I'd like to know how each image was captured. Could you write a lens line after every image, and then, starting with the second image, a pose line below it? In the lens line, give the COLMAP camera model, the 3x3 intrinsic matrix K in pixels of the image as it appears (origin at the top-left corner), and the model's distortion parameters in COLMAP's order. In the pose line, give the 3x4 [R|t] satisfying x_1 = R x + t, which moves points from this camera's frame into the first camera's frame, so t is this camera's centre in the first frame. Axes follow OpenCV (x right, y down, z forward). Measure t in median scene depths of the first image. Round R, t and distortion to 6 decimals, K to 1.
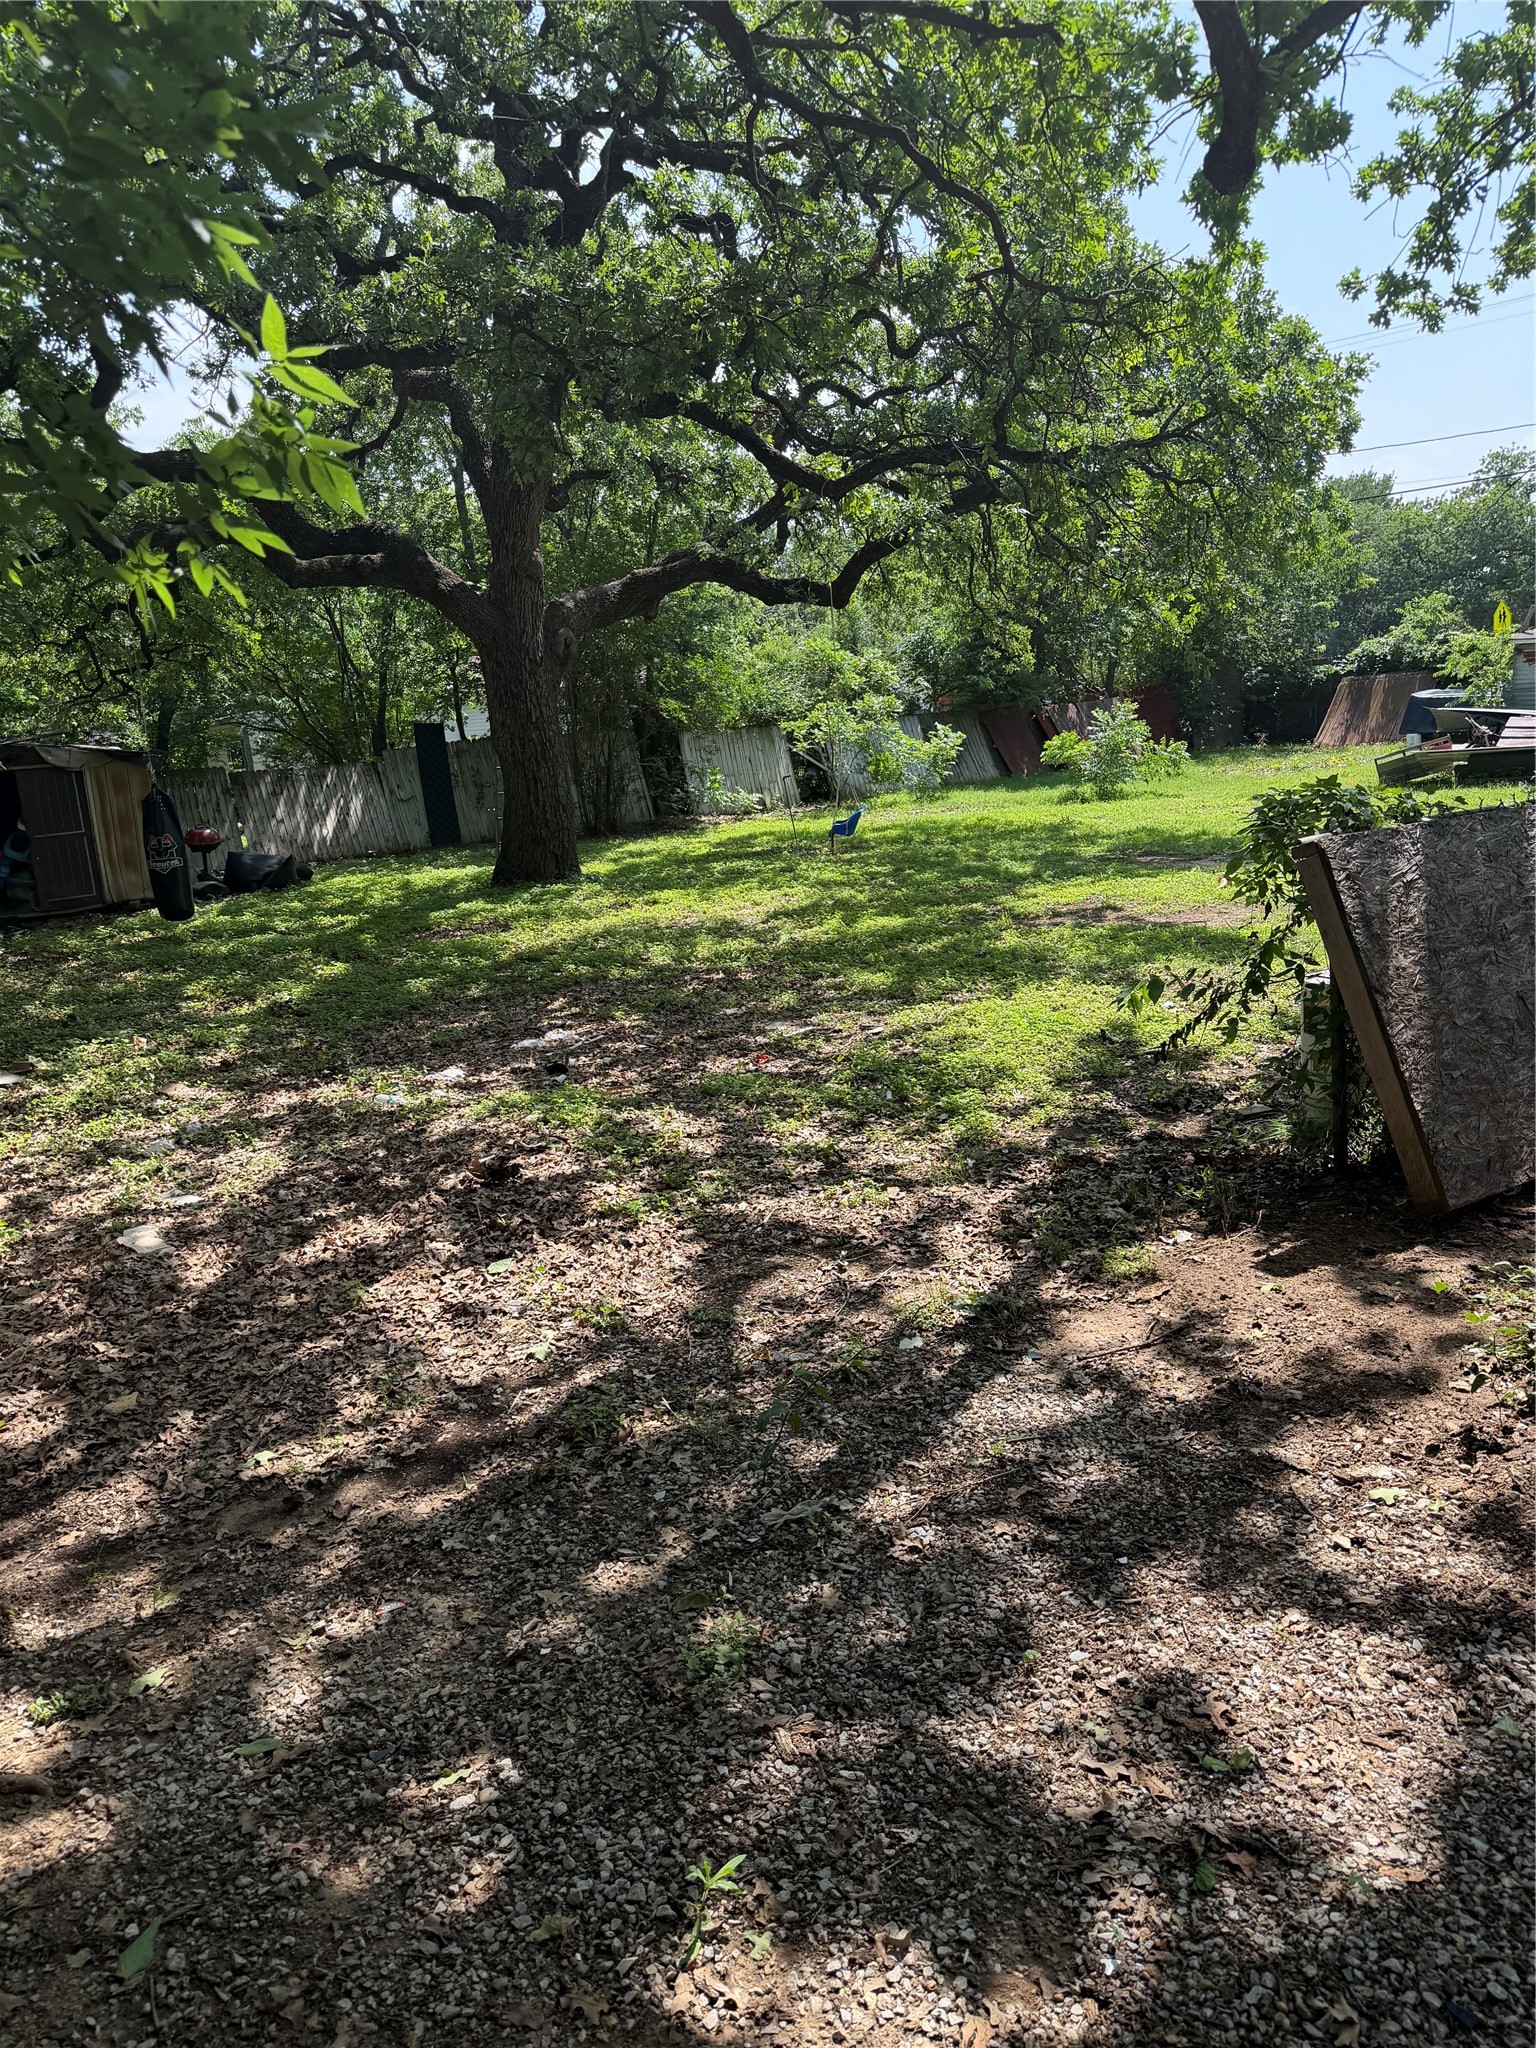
lens RADIAL K [[1429.7, 0, 769.4], [0, 1429.7, 1050.8], [0, 0, 1]] dist [0.016833, -0.019971]
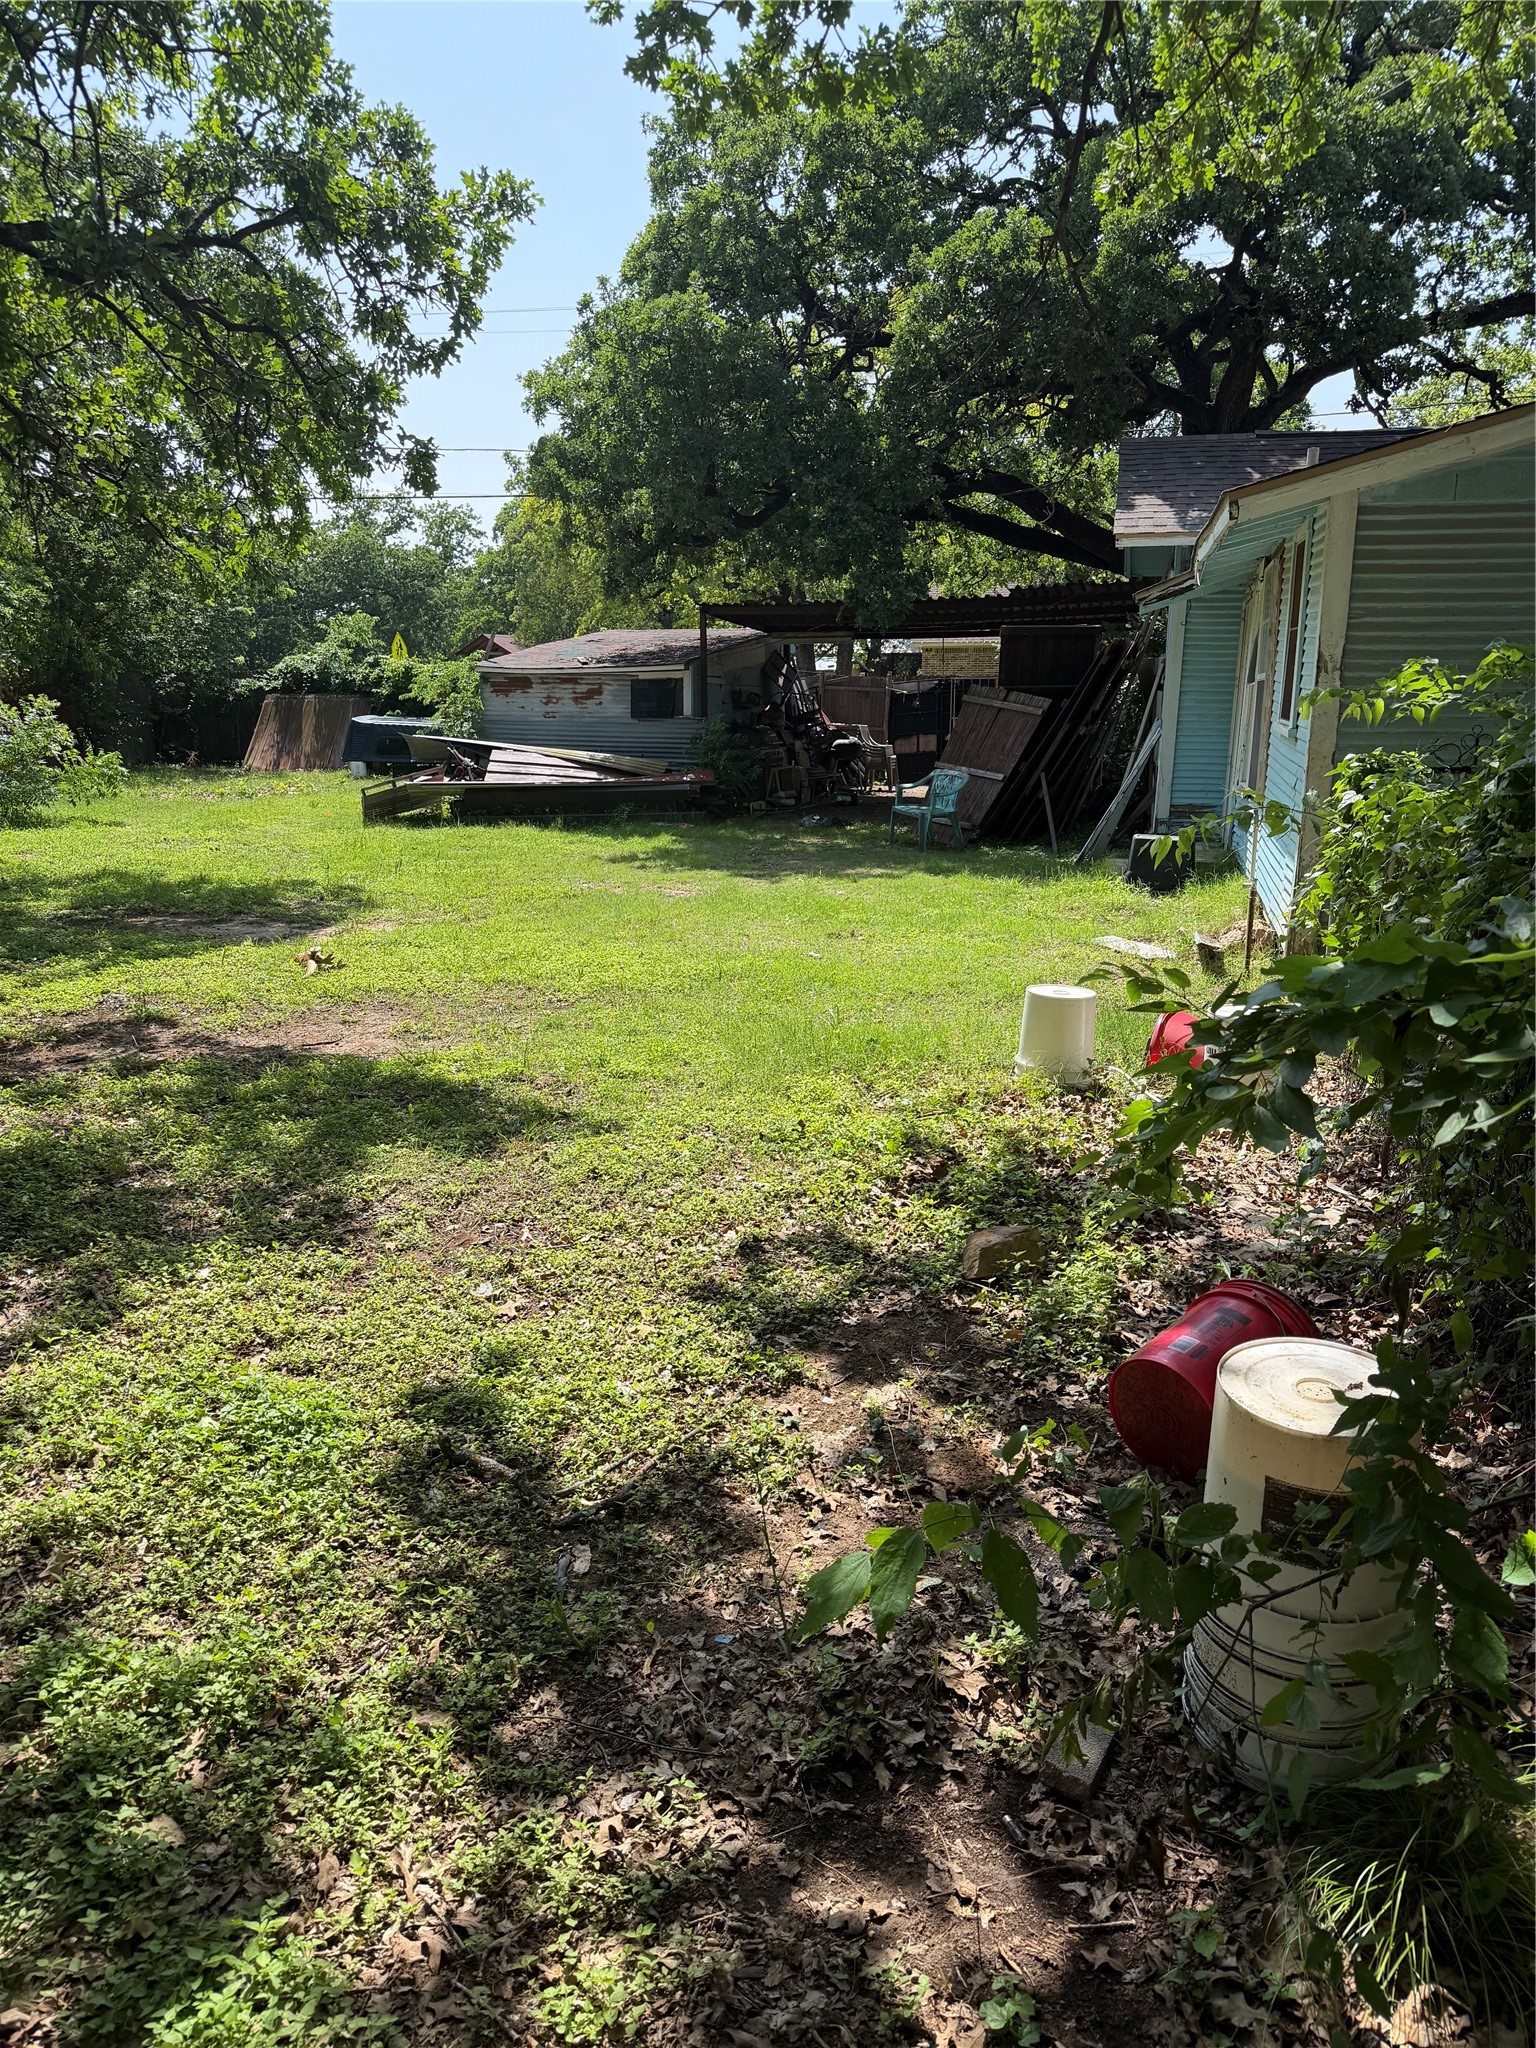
lens RADIAL K [[1429.7, 0, 769.4], [0, 1429.7, 1050.8], [0, 0, 1]] dist [0.016833, -0.019971]
pose [[0.732249, -0.080486, 0.676264, 0.006913], [0.091056, 0.995647, 0.019903, -0.030544], [-0.674922, 0.047004, 0.736390, 0.152794]]
